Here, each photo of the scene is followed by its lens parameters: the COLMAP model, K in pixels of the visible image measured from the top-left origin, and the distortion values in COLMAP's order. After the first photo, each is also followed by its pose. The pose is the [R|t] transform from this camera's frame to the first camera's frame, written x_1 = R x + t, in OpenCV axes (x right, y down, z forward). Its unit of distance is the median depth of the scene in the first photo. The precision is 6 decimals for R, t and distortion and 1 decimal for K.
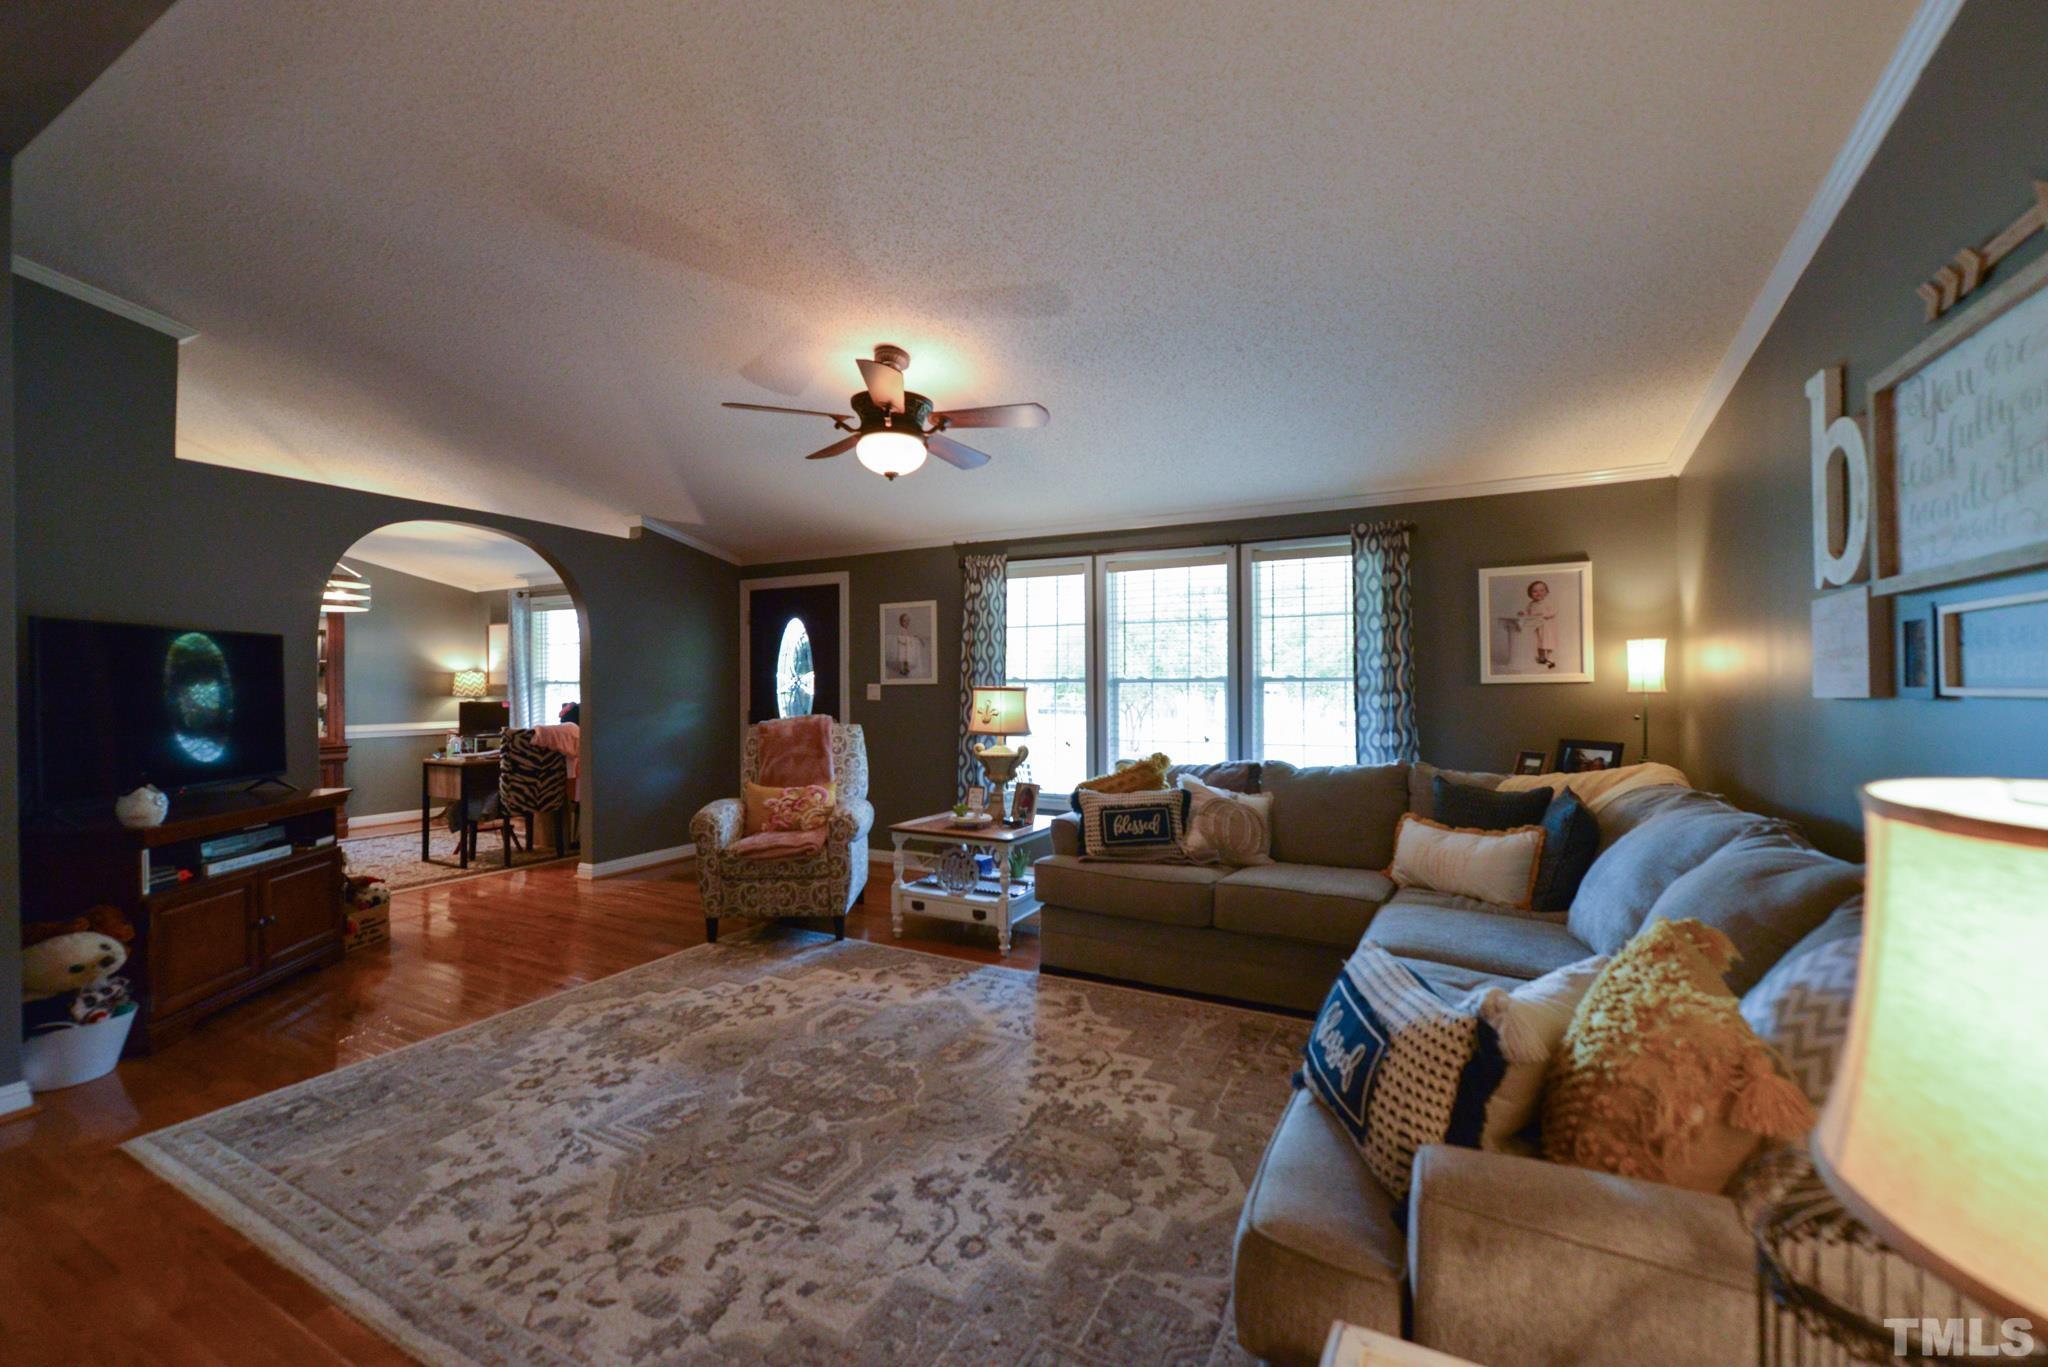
lens RADIAL K [[821.6, 0, 1025.9], [0, 821.6, 688.3], [0, 0, 1]] dist [-0.009346, -0.000255]
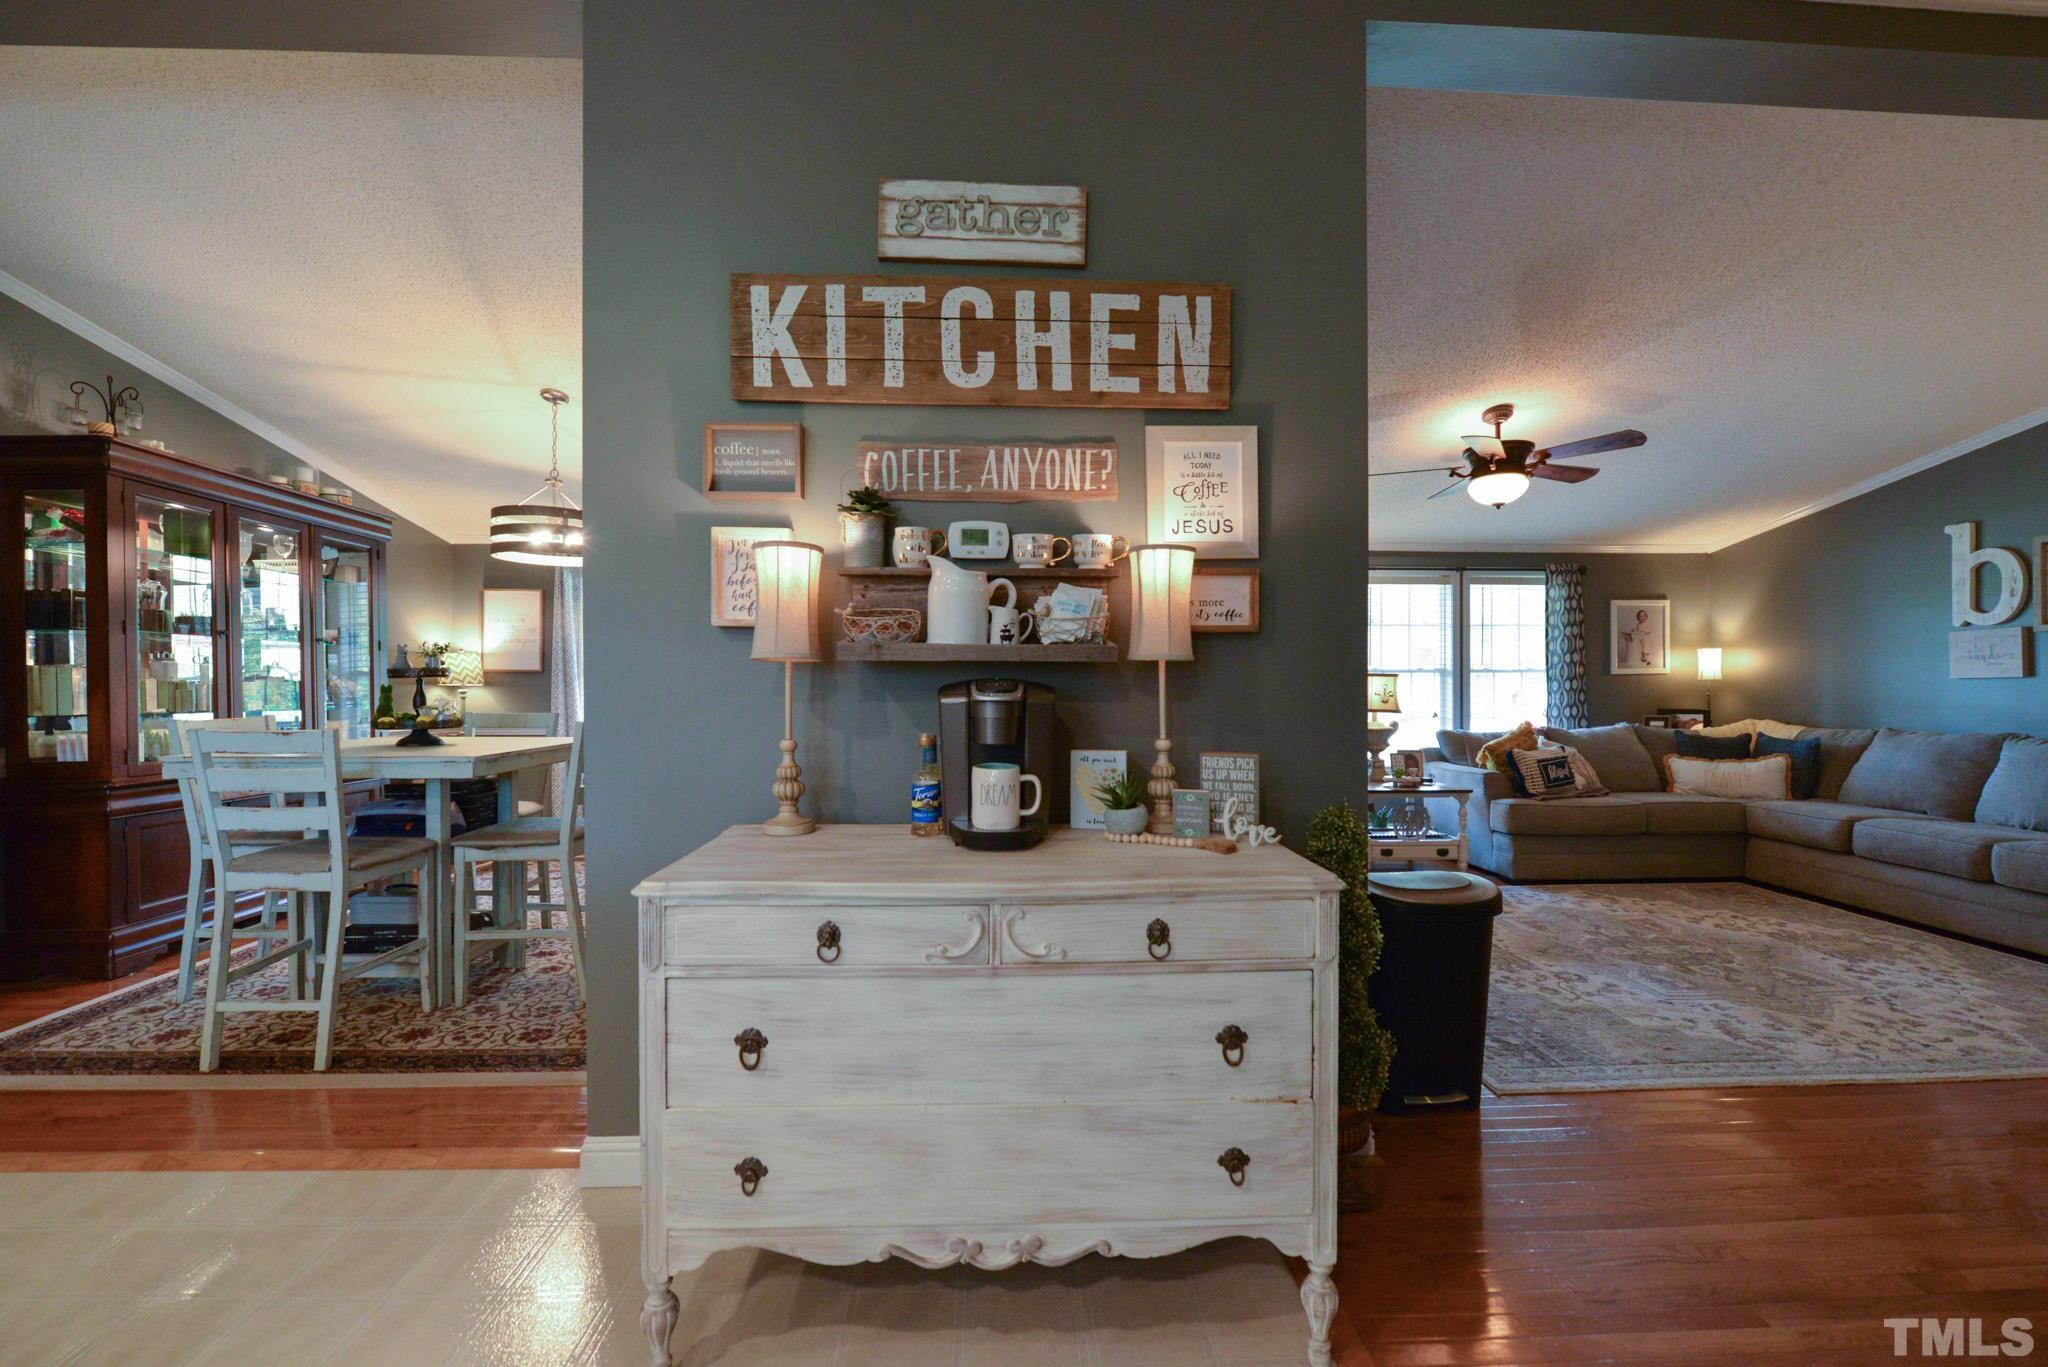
lens RADIAL K [[825.7, 0, 1025.5], [0, 825.7, 689.4], [0, 0, 1]] dist [-0.009349, -0.000853]
pose [[0.866576, 0.000842, 0.499044, -1.667672], [-0.001304, 0.999999, 0.000578, 0.032715], [-0.499043, -0.001151, 0.866576, 0.293942]]
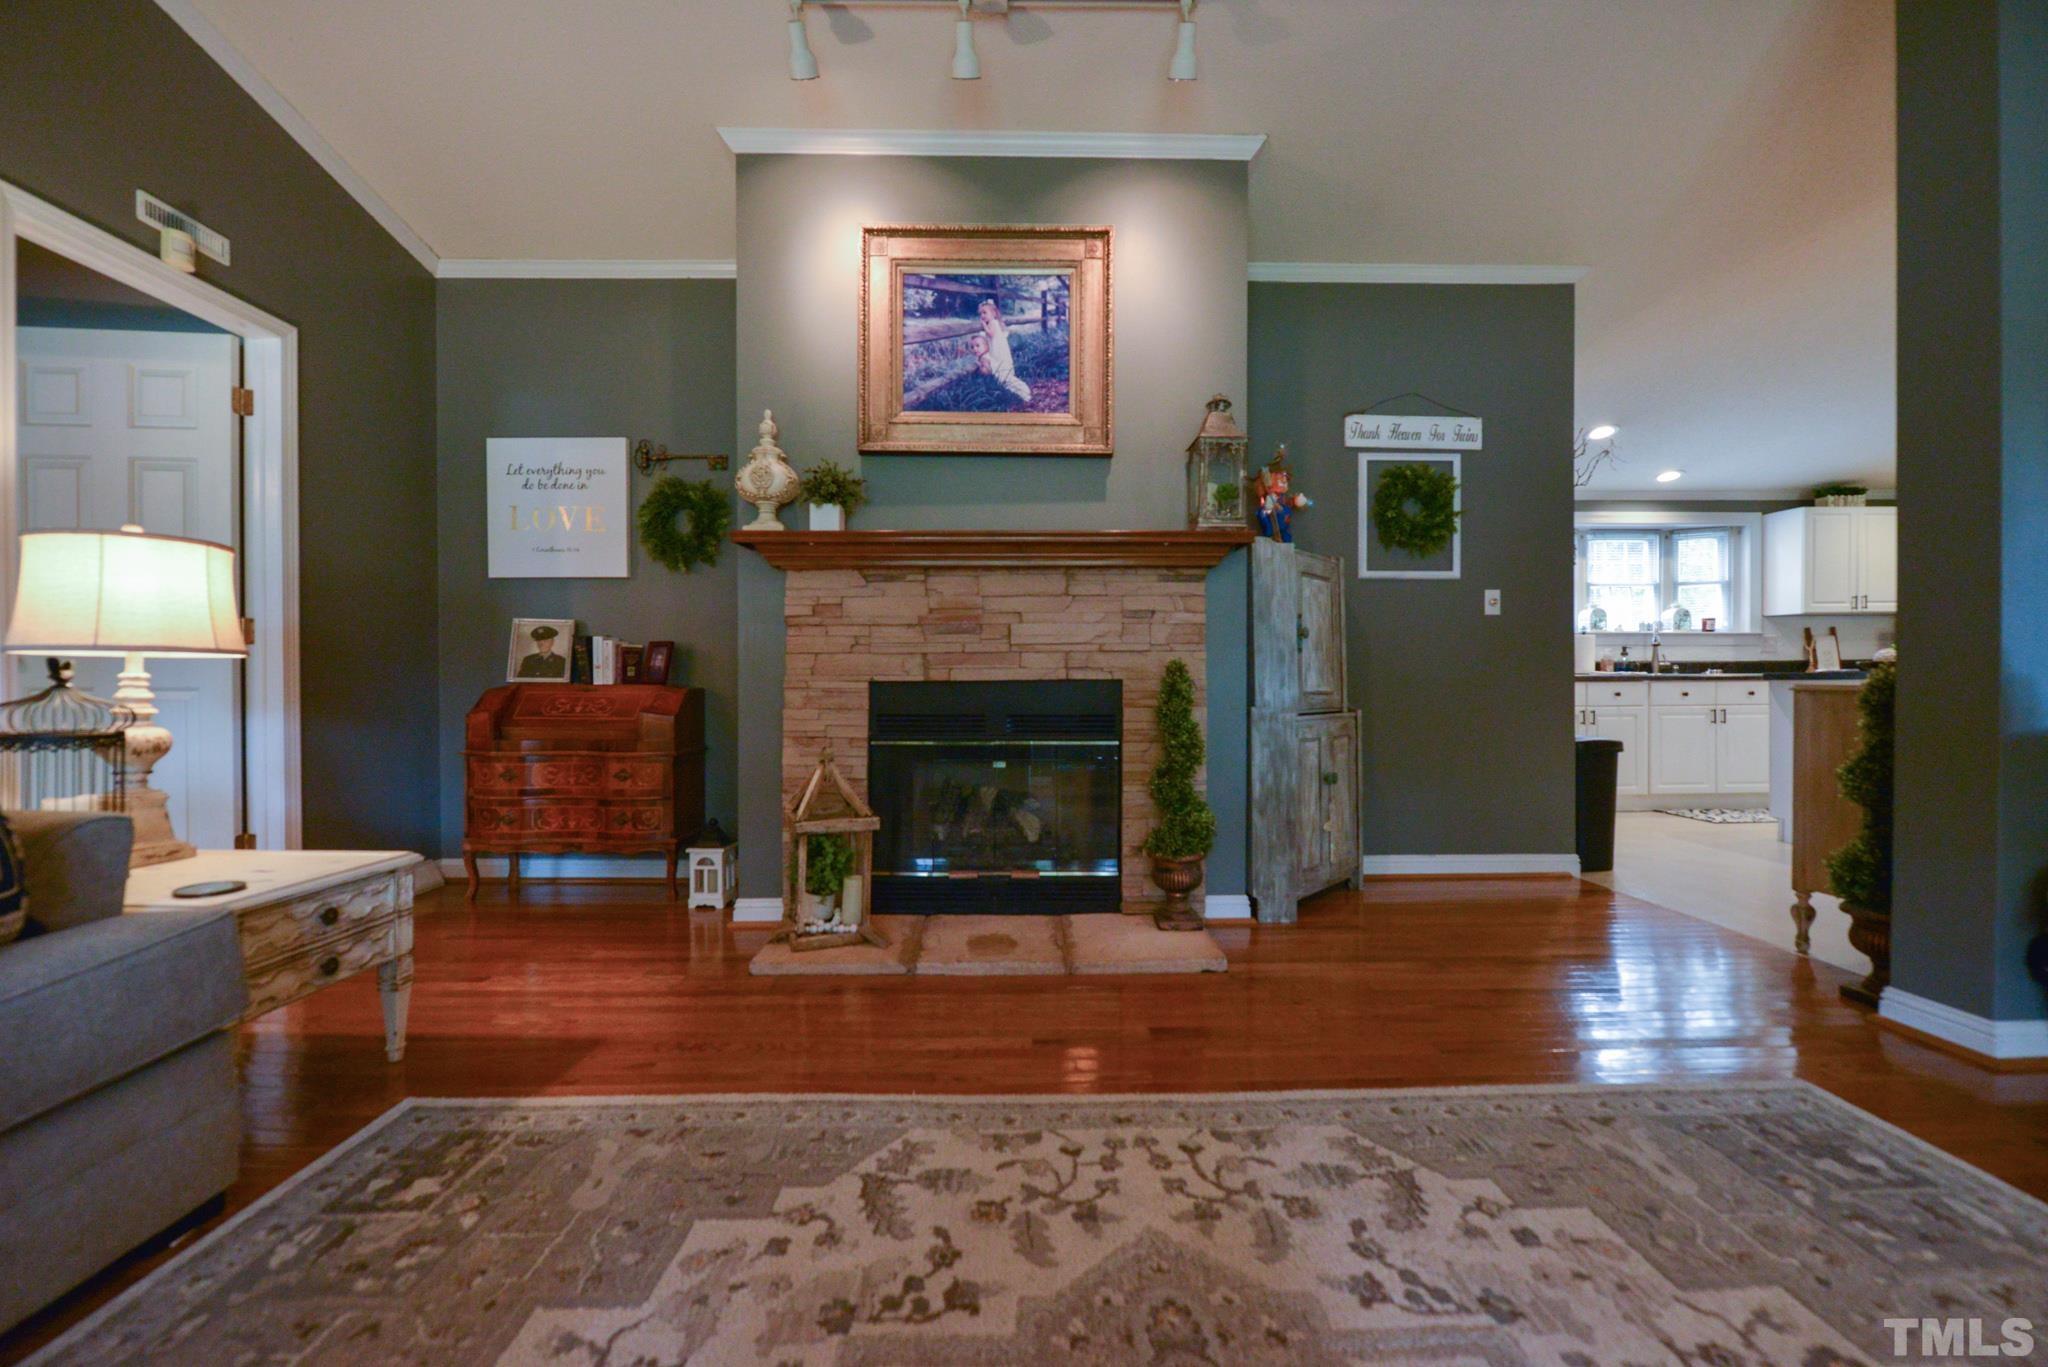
lens RADIAL K [[813.9, 0, 1025.4], [0, 813.9, 688.9], [0, 0, 1]] dist [-0.008762, -0.000722]
pose [[-0.880321, 0.011900, -0.474229, -0.071937], [0.004660, 0.999854, 0.016438, 0.129413], [0.474355, 0.012260, -0.880248, 1.012628]]
